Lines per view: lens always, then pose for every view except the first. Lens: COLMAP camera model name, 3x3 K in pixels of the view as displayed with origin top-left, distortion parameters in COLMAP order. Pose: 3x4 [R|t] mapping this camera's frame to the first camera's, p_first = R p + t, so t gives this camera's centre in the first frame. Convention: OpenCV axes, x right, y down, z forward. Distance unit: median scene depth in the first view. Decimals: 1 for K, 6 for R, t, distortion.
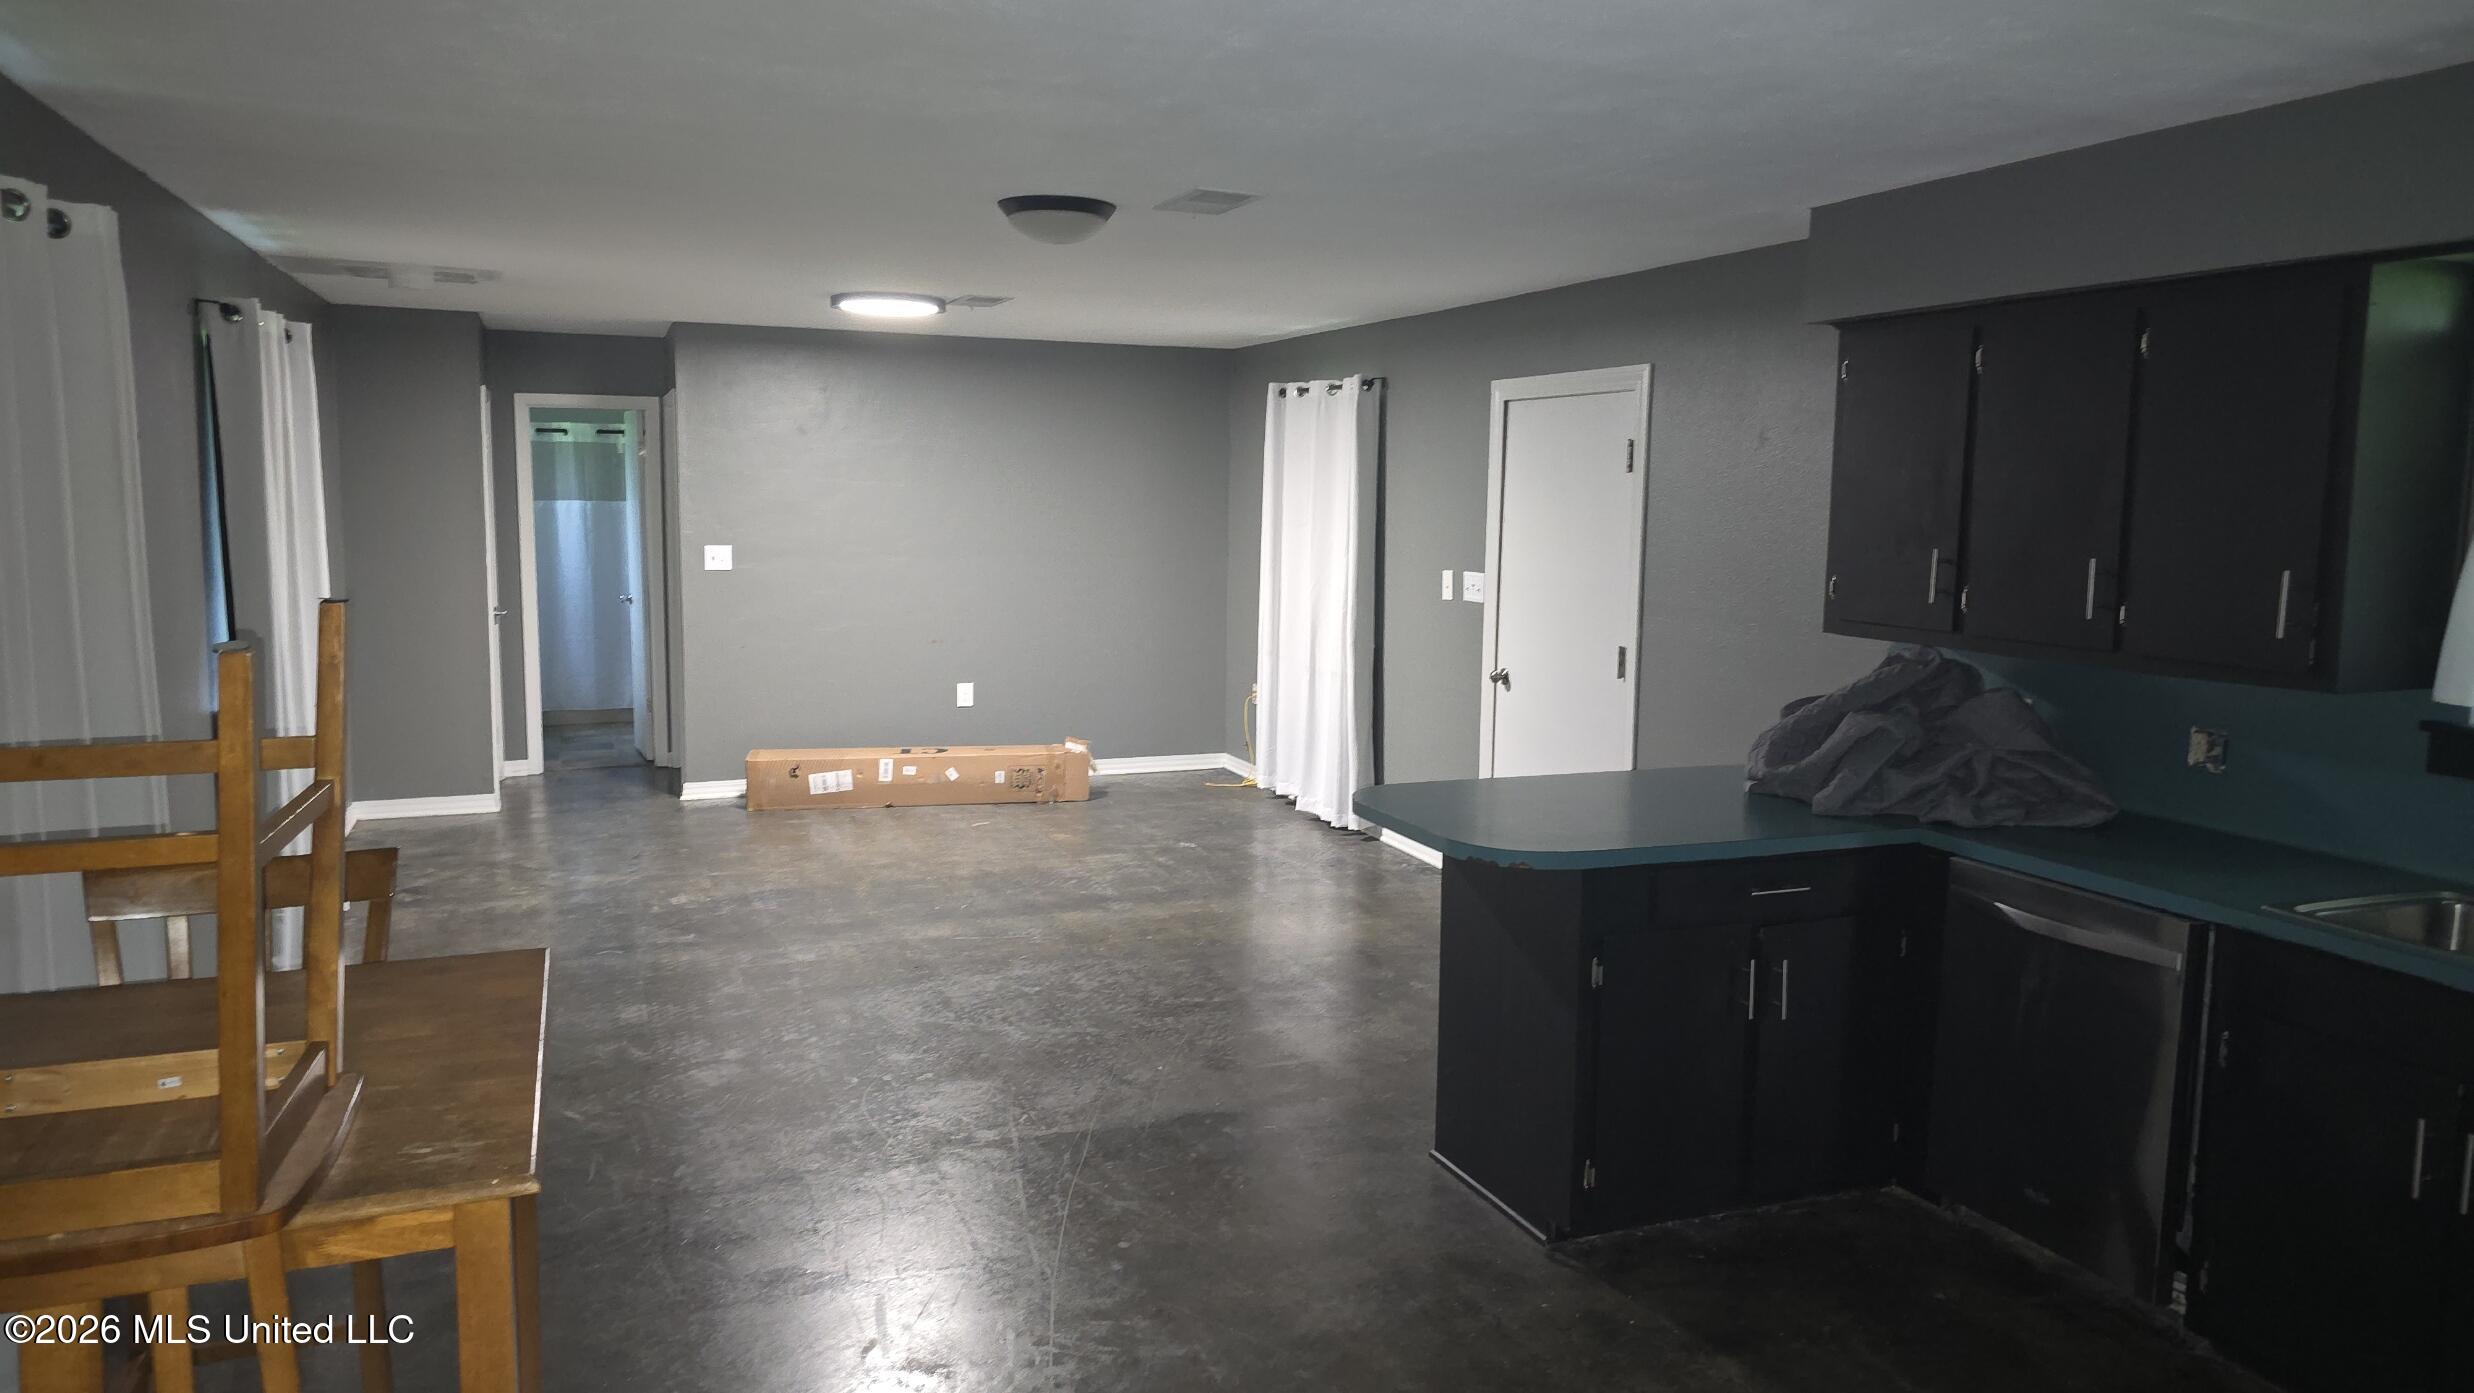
lens RADIAL K [[1672.8, 0, 1239.8], [0, 1672.8, 690.7], [0, 0, 1]] dist [-0.001358, -0.001594]
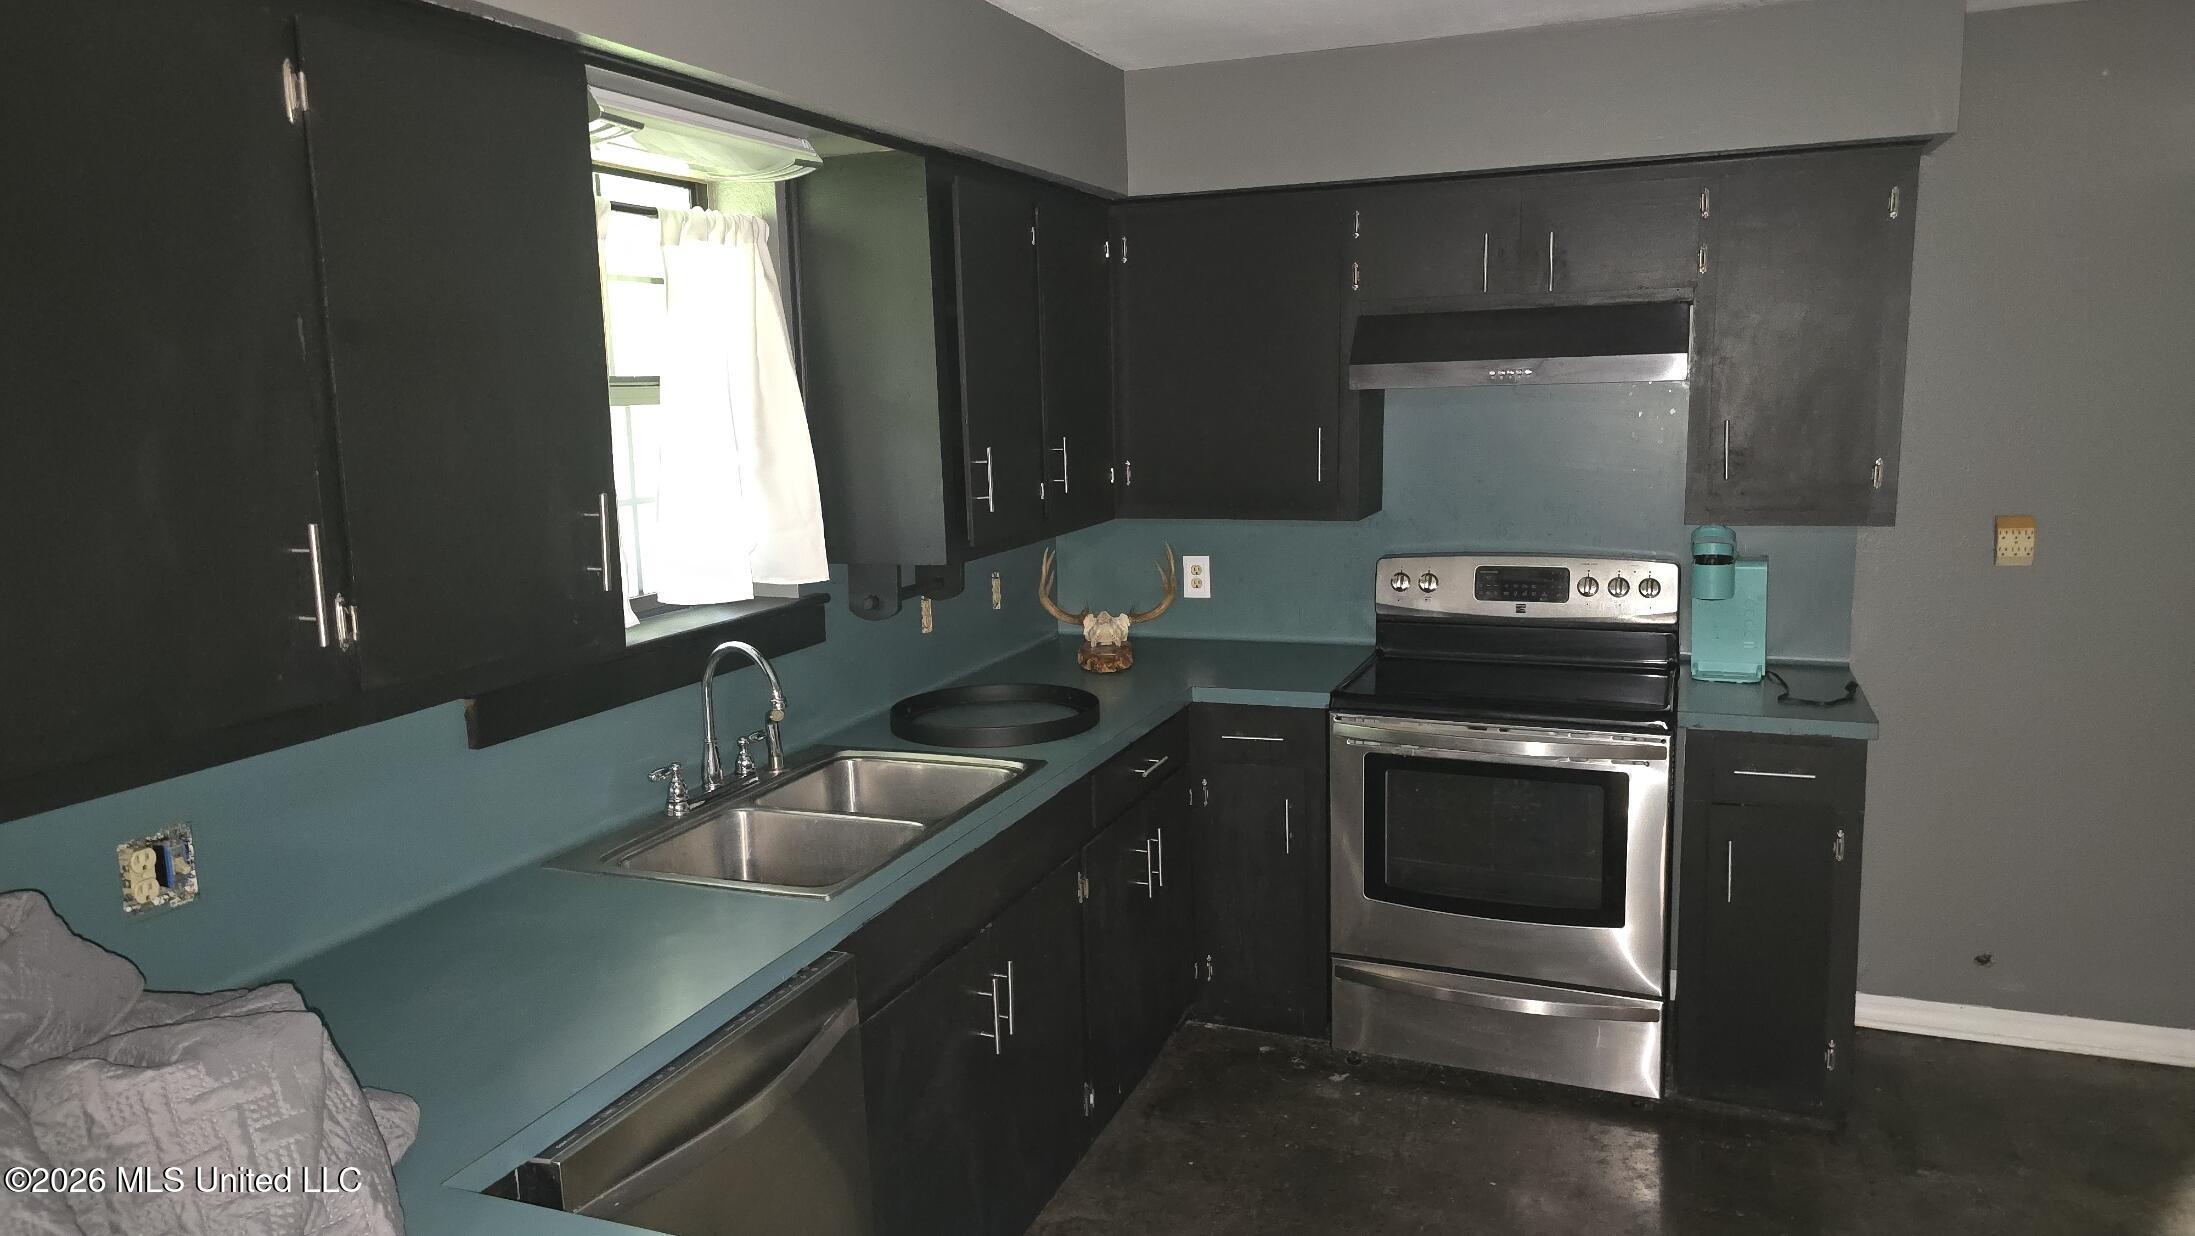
lens RADIAL K [[1472.7, 0, 1101.0], [0, 1472.7, 598.3], [0, 0, 1]] dist [0.047570, -0.045570]
pose [[-0.730614, -0.091192, 0.676674, 0.024286], [0.102114, 0.965302, 0.240343, -0.073641], [-0.675112, 0.244695, -0.695951, 0.612478]]
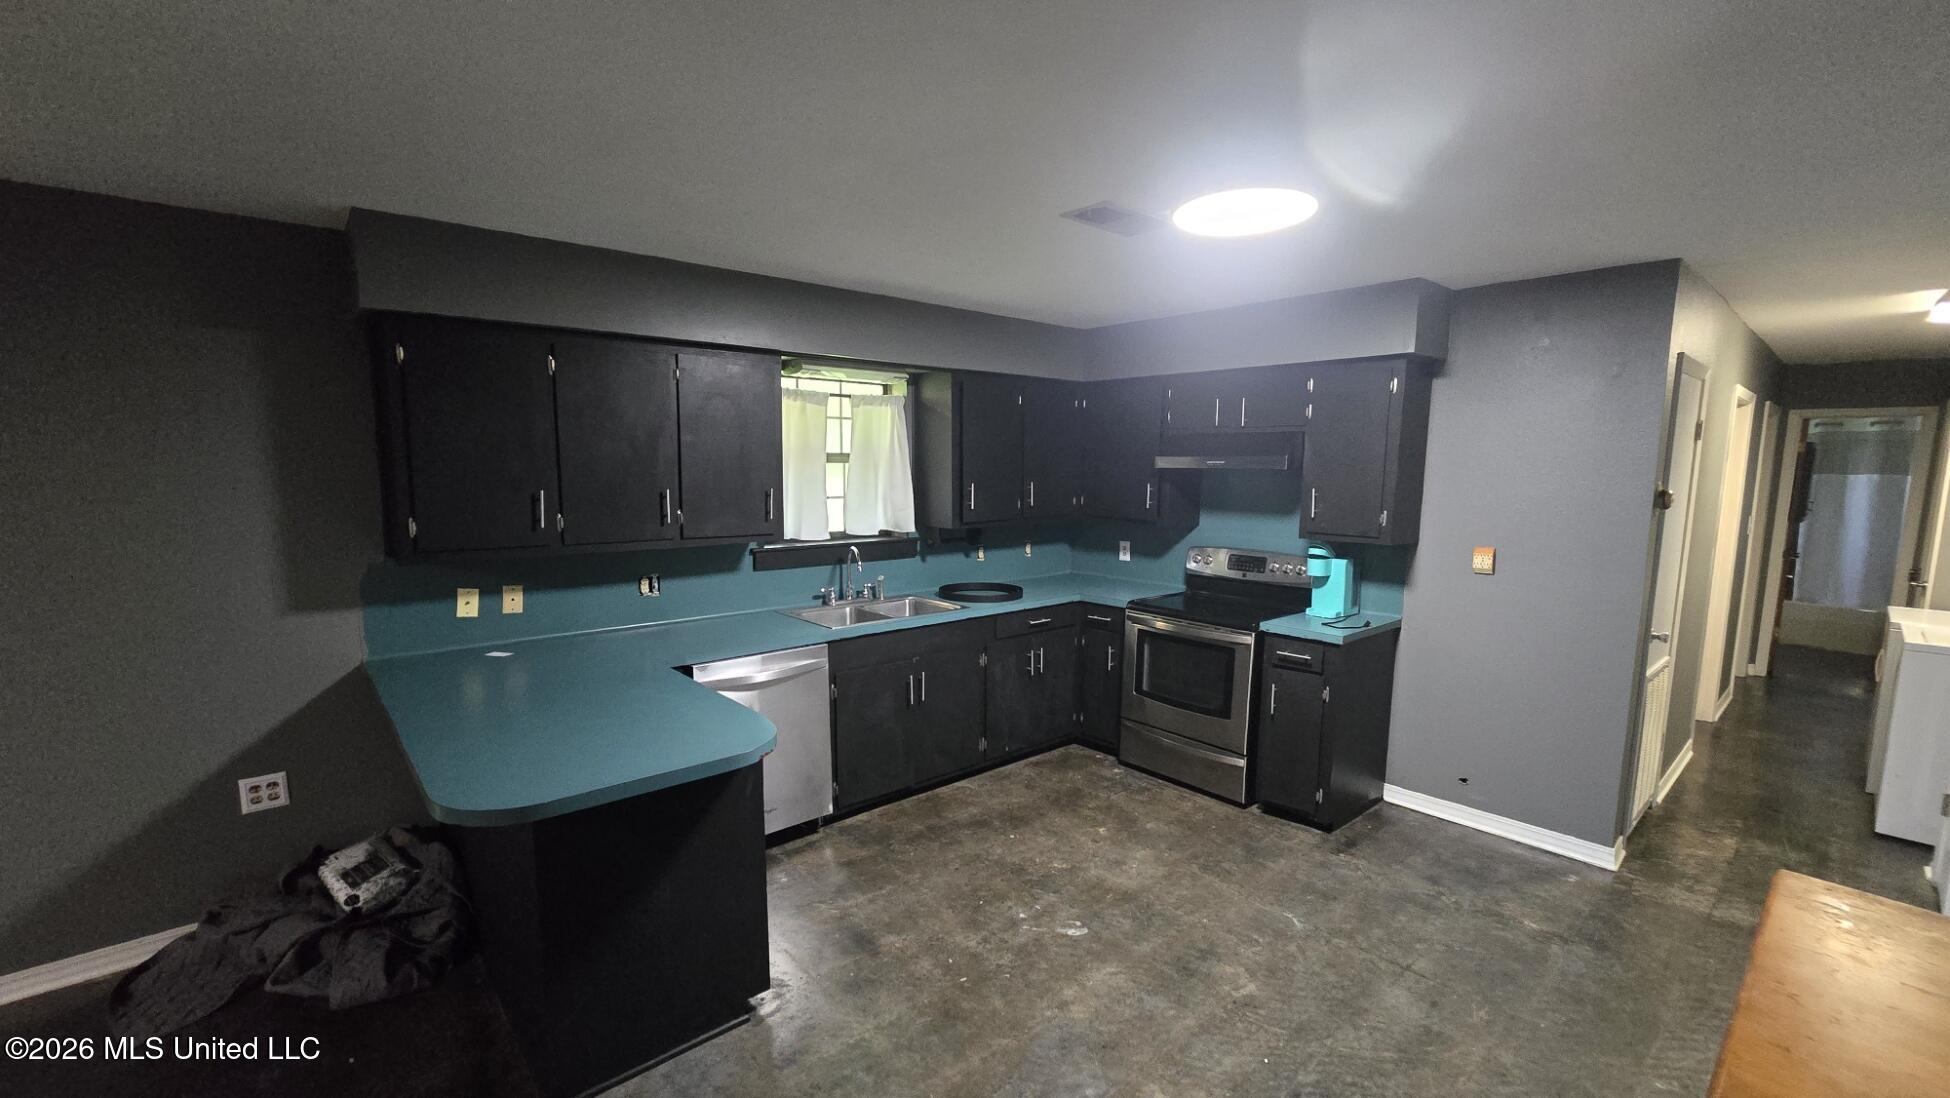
lens RADIAL K [[805.8, 0, 975.1], [0, 805.8, 562.9], [0, 0, 1]] dist [-0.001303, -0.000016]
pose [[-0.341772, -0.129024, 0.930884, -0.229880], [0.105510, 0.979000, 0.174431, -0.062964], [-0.933841, 0.157833, -0.320981, 0.522142]]
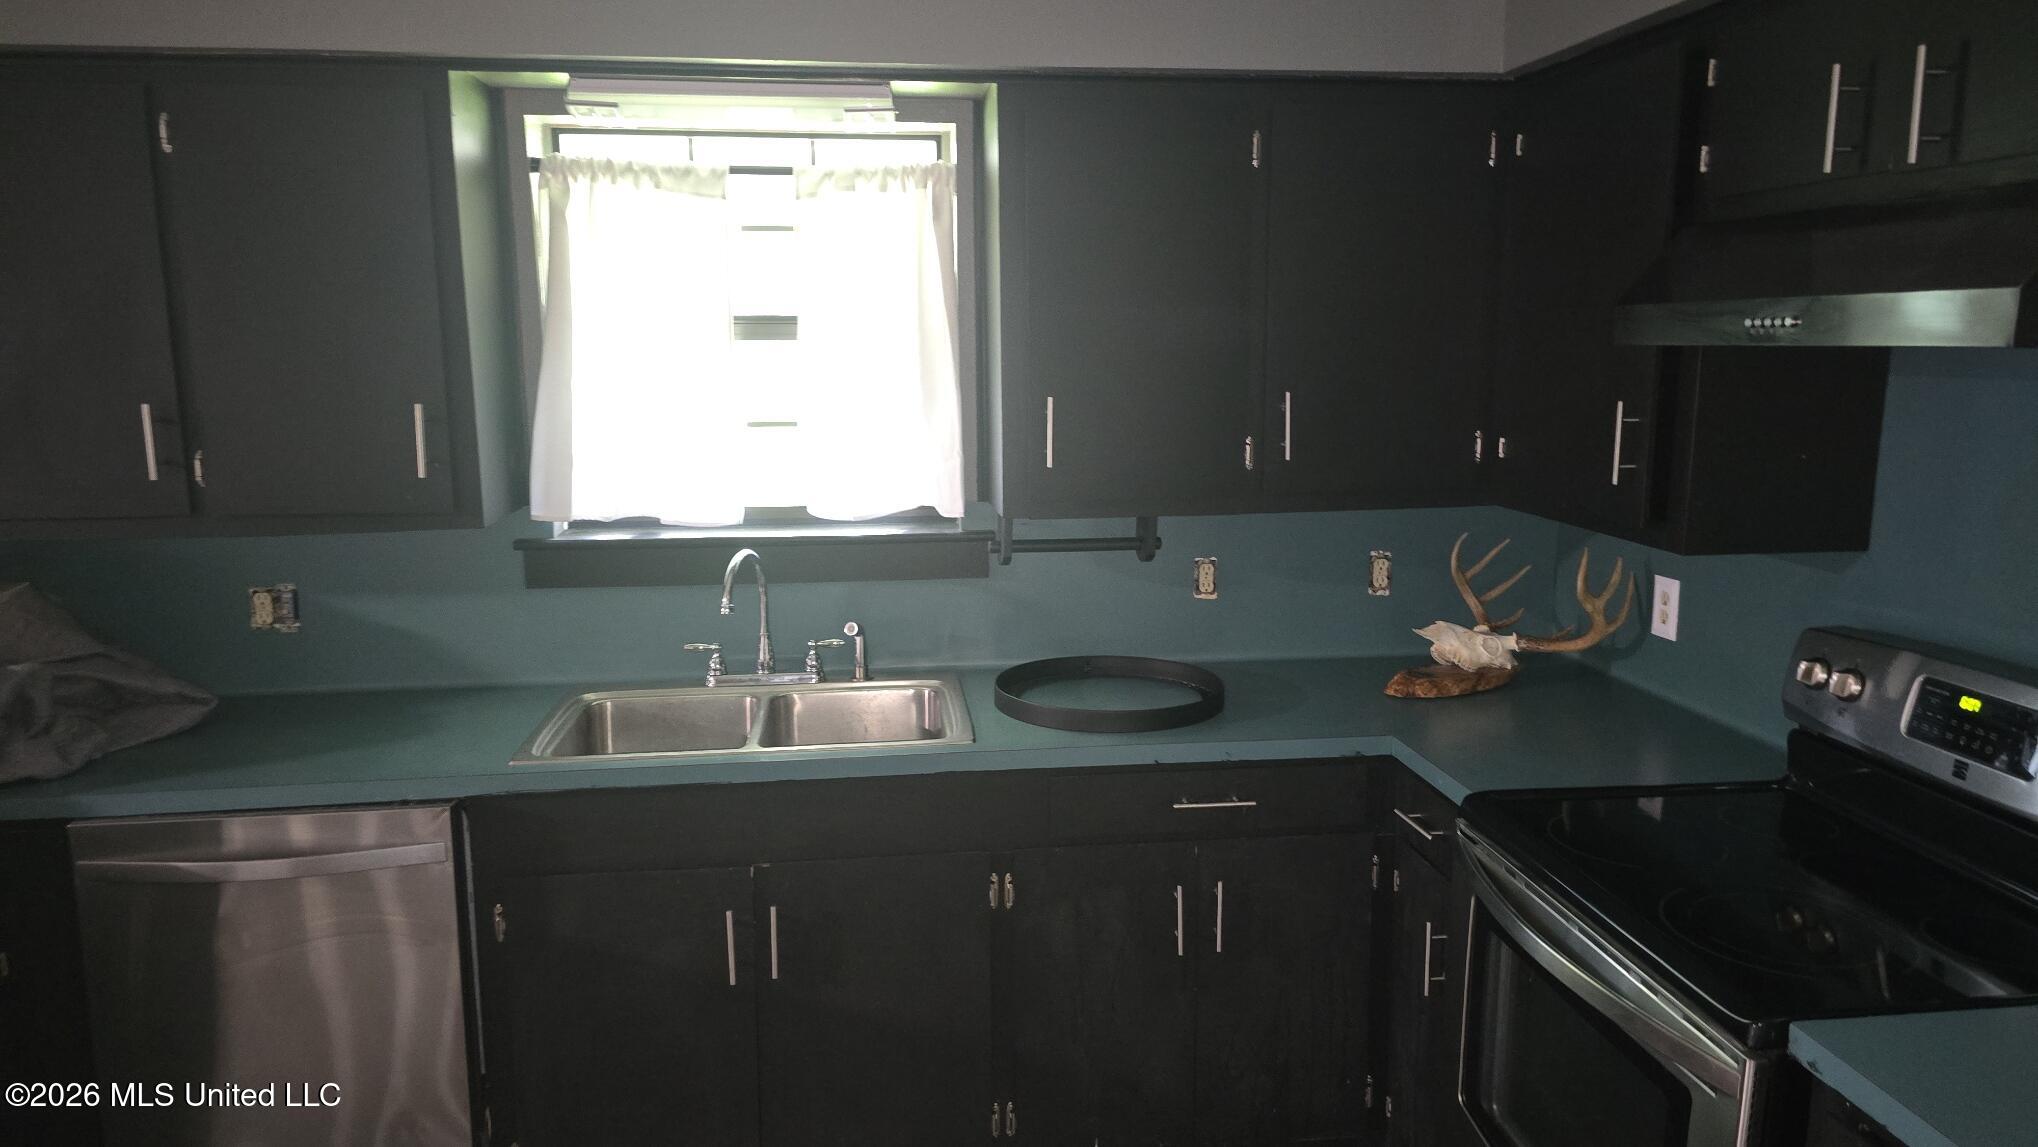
lens RADIAL K [[1390.1, 0, 1029.7], [0, 1390.1, 579.3], [0, 0, 1]] dist [0.034129, -0.002322]
pose [[0.246428, -0.179284, 0.952434, -0.020791], [0.126402, 0.980292, 0.151824, -0.024191], [-0.960883, 0.082975, 0.264233, 0.226300]]
